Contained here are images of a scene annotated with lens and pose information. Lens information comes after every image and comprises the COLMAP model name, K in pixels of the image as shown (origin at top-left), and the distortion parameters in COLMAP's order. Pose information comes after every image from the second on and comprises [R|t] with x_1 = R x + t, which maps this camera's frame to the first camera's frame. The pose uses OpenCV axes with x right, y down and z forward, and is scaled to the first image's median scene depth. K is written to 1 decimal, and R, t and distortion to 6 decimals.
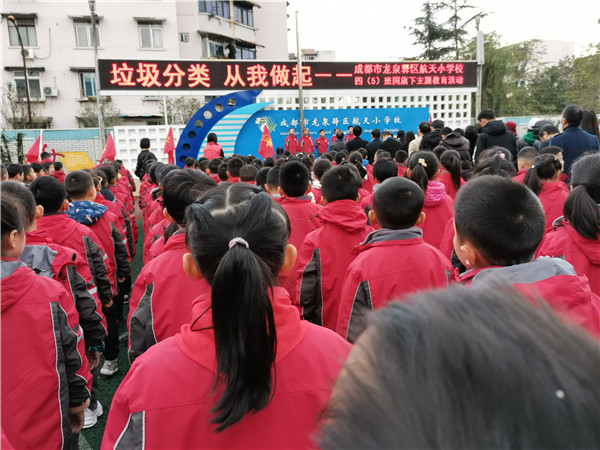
lens RADIAL K [[533.8, 0, 300.0], [0, 533.8, 225.0], [0, 0, 1]] dist [0.094885, -0.111106]
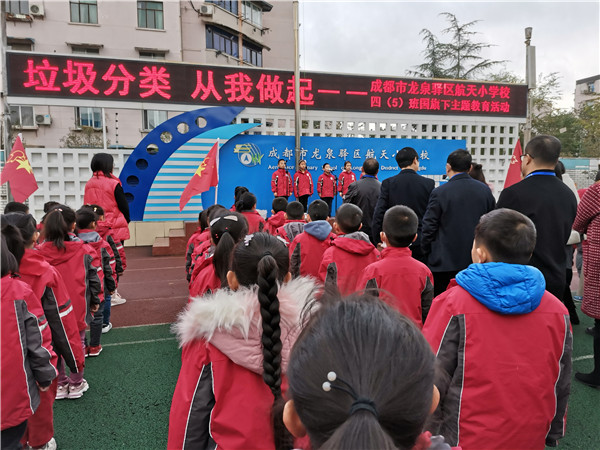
lens RADIAL K [[448.1, 0, 300.0], [0, 448.1, 225.0], [0, 0, 1]] dist [0.092972, -0.105129]
pose [[0.999321, 0.034400, -0.013163, 0.017074], [-0.035077, 0.997859, -0.055204, -0.056156], [0.011236, 0.055628, 0.998388, 0.372050]]
